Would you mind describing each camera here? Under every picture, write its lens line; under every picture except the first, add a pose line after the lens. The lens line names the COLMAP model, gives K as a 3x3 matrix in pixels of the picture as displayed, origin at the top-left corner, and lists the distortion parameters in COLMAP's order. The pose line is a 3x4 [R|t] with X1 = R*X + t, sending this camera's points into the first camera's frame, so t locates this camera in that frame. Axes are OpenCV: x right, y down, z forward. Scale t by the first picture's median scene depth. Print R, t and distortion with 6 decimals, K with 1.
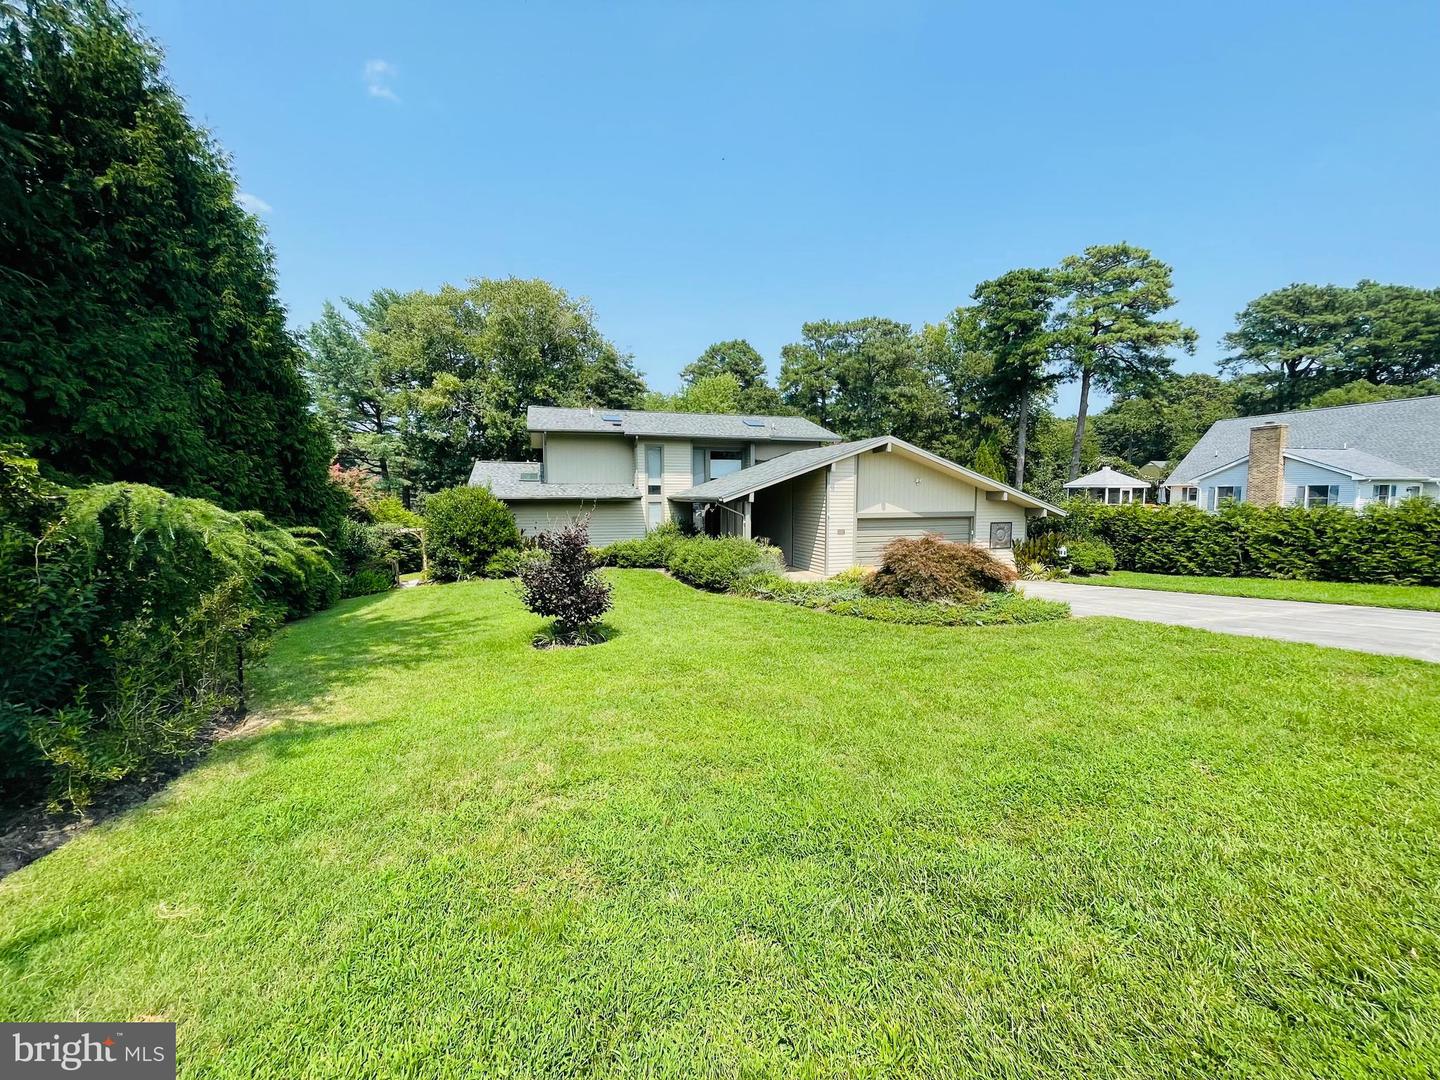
lens RADIAL K [[580.1, 0, 719.9], [0, 580.1, 537.7], [0, 0, 1]] dist [-0.002618, -0.000124]
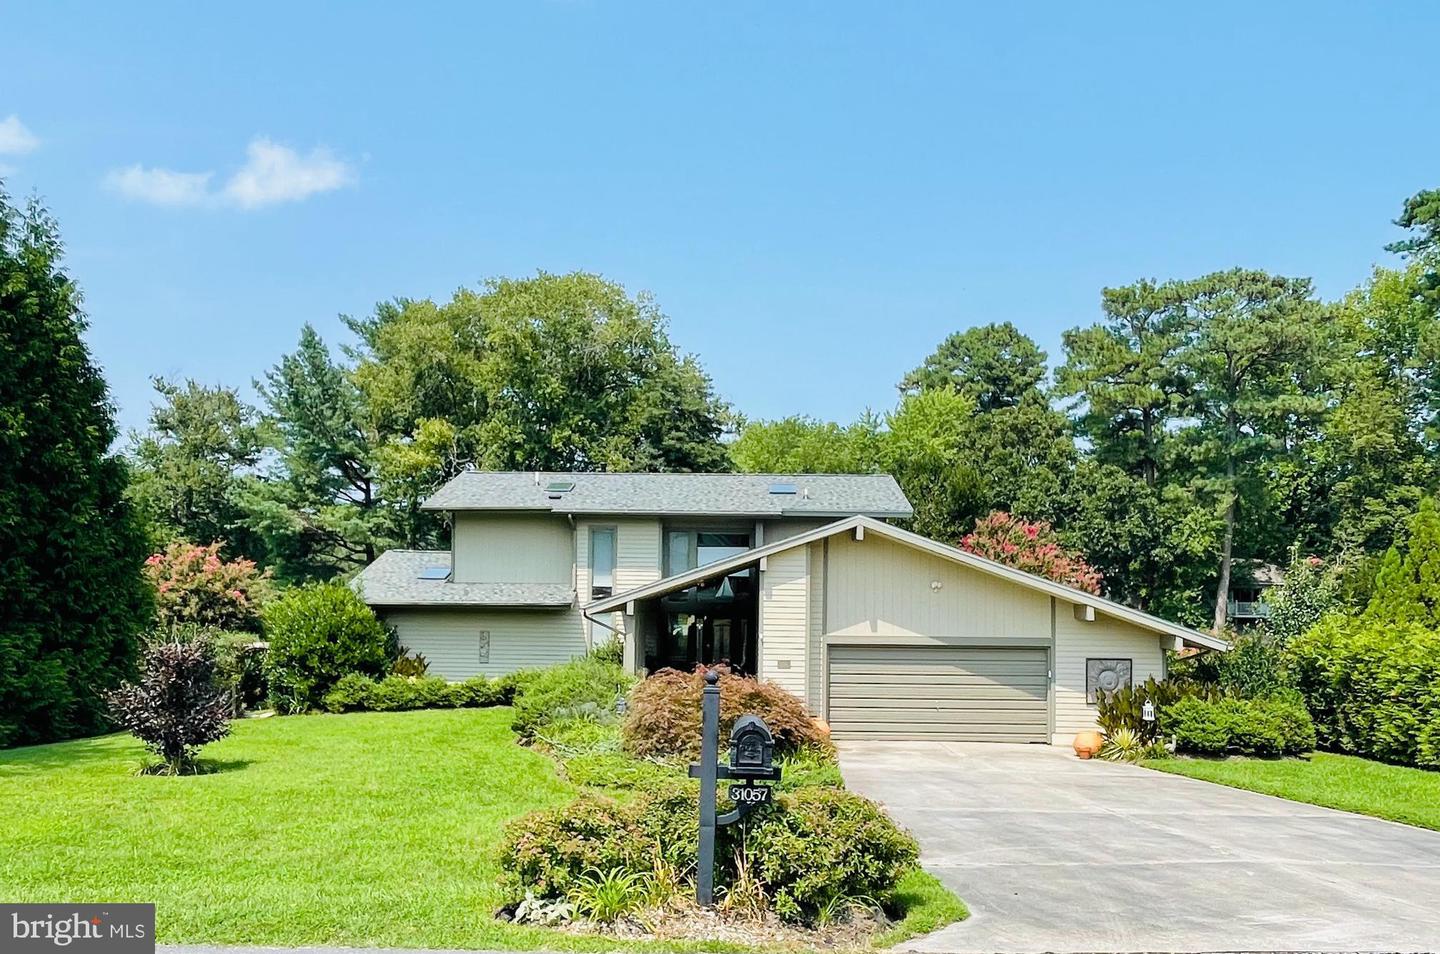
lens RADIAL K [[1058.3, 0, 703.7], [0, 1058.3, 526.1], [0, 0, 1]] dist [0.016981, -0.014021]
pose [[0.950873, -0.007435, -0.309493, 0.377370], [-0.035890, 0.990324, -0.134056, -0.000809], [0.307495, 0.138578, 0.941405, -0.117148]]
